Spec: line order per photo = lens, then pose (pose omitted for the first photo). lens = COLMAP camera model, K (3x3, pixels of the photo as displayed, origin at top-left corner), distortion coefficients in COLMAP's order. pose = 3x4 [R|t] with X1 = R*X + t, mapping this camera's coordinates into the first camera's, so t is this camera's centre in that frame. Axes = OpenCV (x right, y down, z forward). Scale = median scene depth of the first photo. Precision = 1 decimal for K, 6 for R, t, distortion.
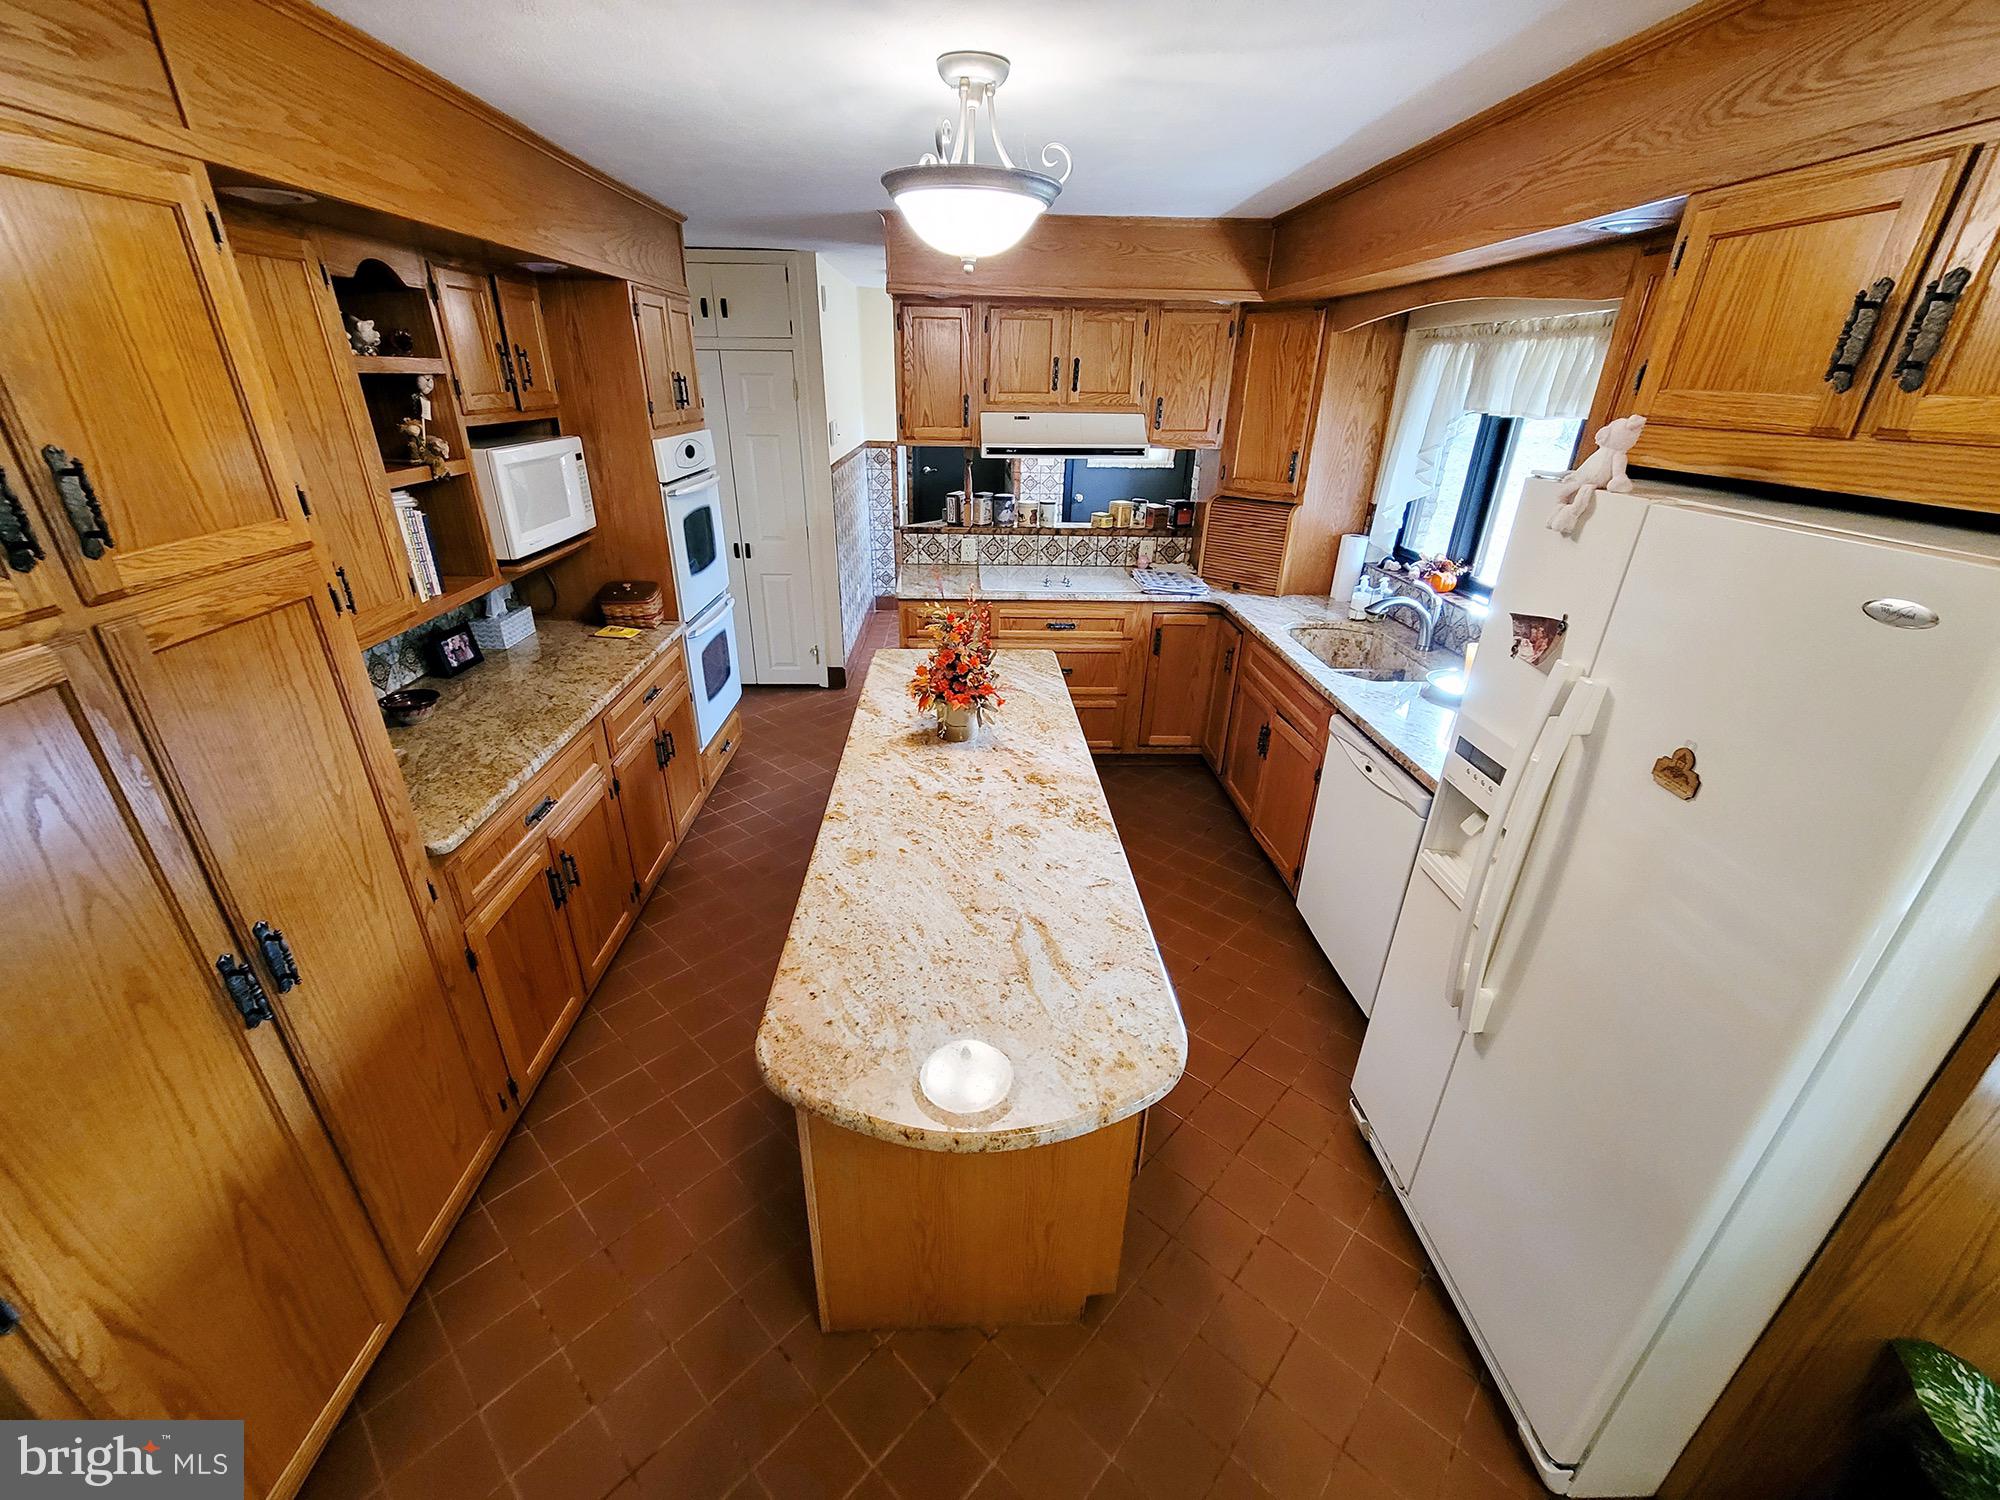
lens RADIAL K [[809.4, 0, 989.8], [0, 809.4, 763.4], [0, 0, 1]] dist [-0.000269, -0.000147]
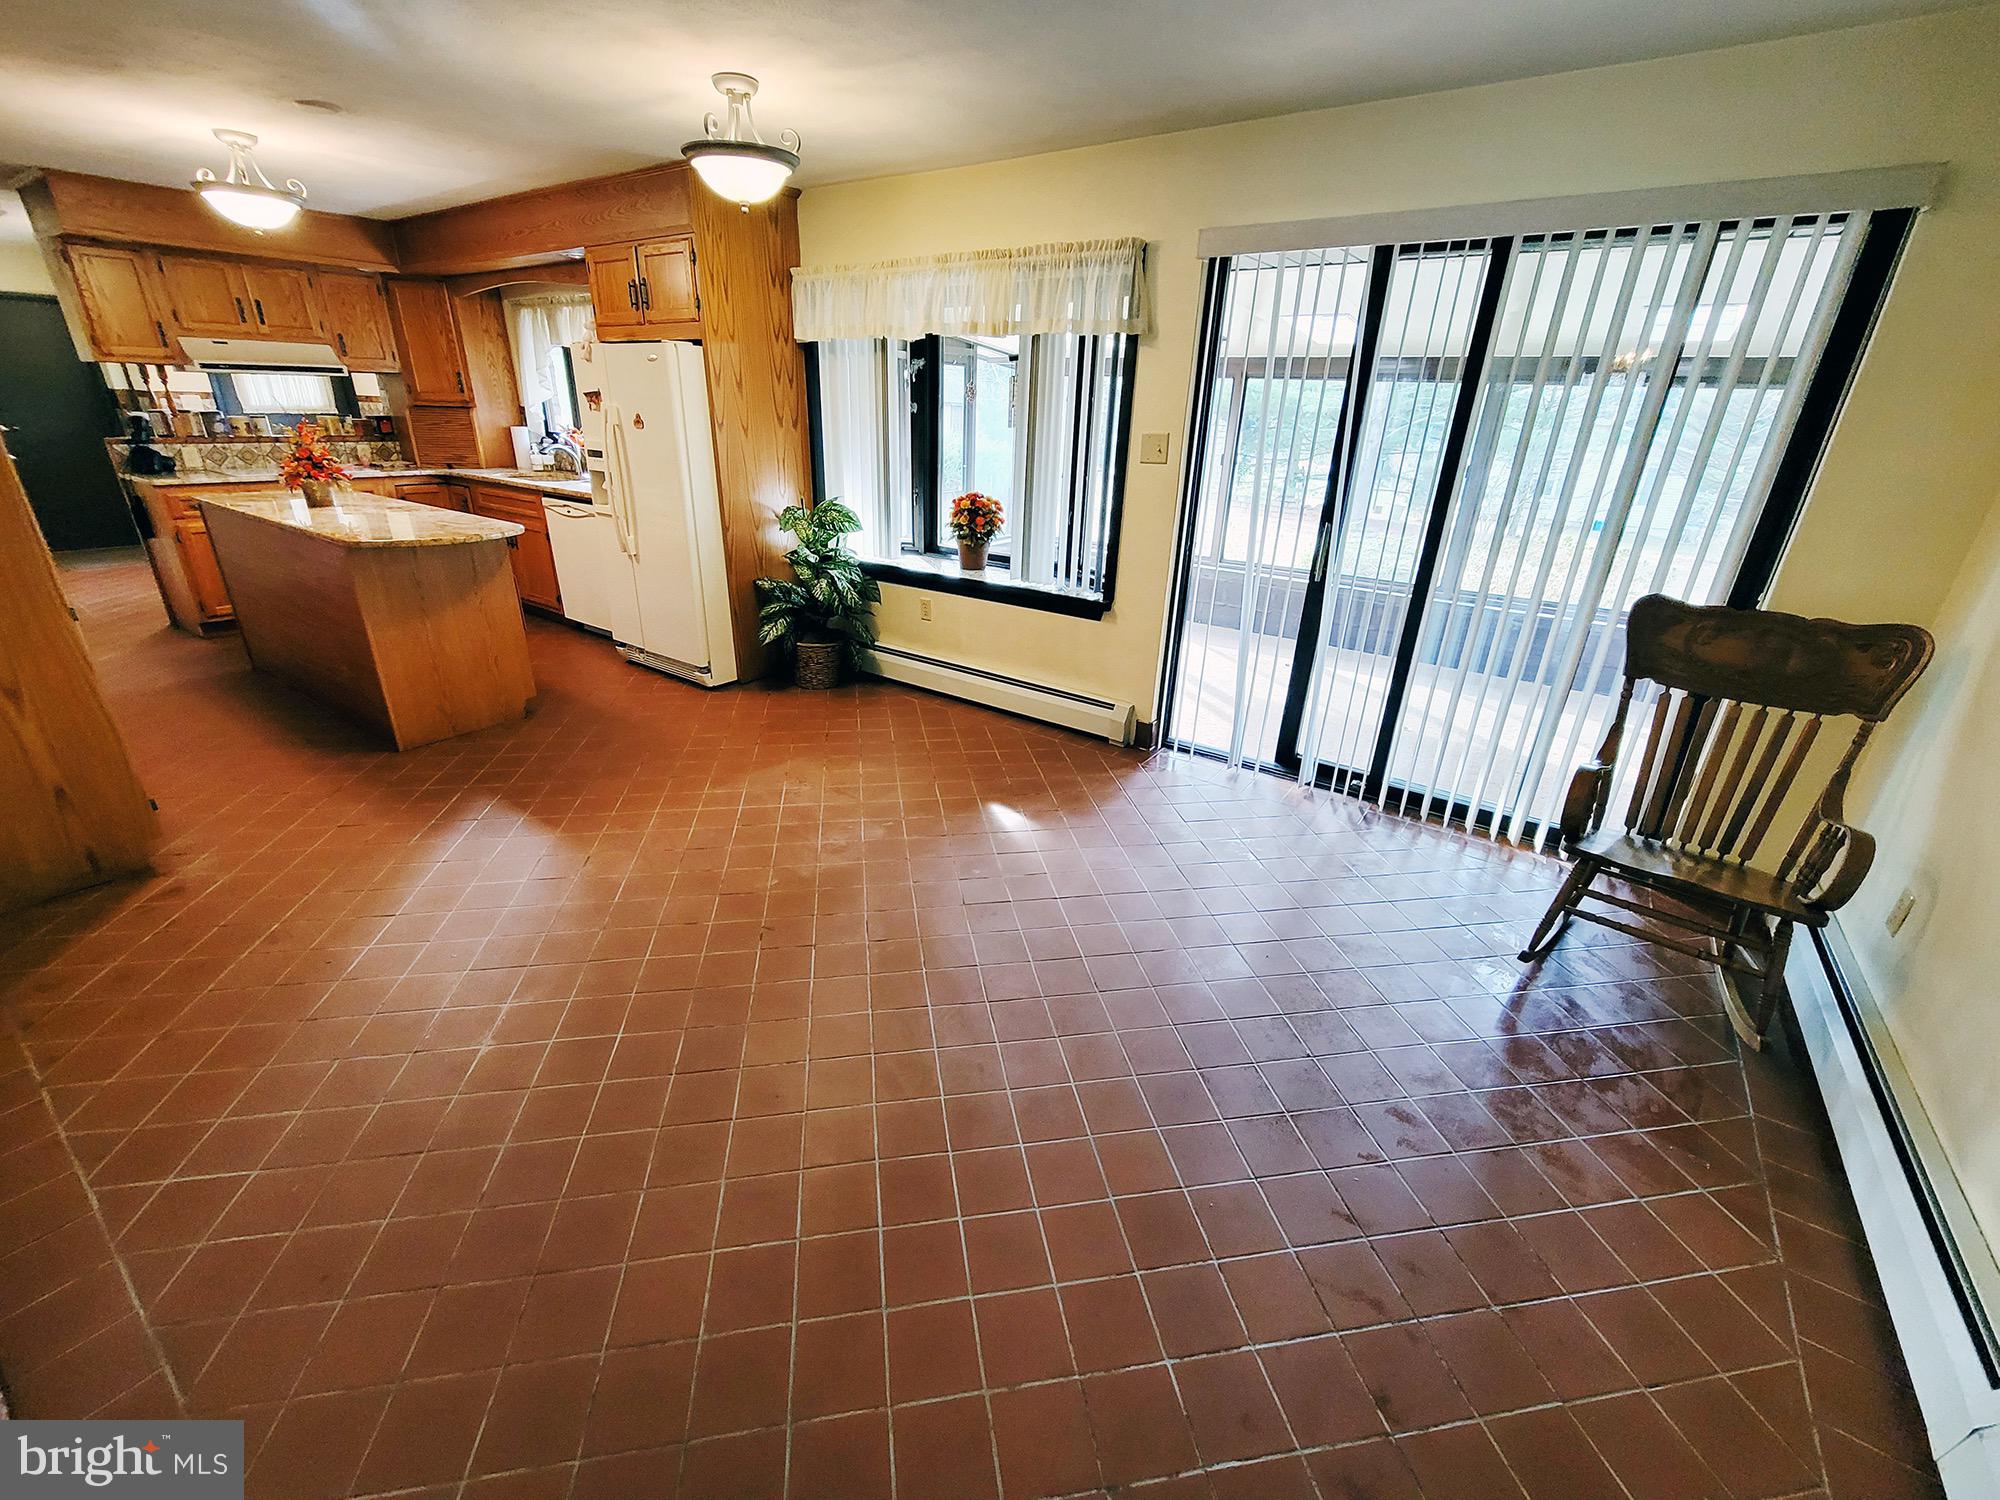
lens RADIAL K [[810.8, 0, 977.0], [0, 810.8, 744.7], [0, 0, 1]] dist [-0.000302, -0.000094]
pose [[0.612109, -0.307336, 0.728606, -0.370682], [0.322303, 0.938343, 0.125036, 0.416105], [-0.722110, 0.158296, 0.673423, -0.664421]]
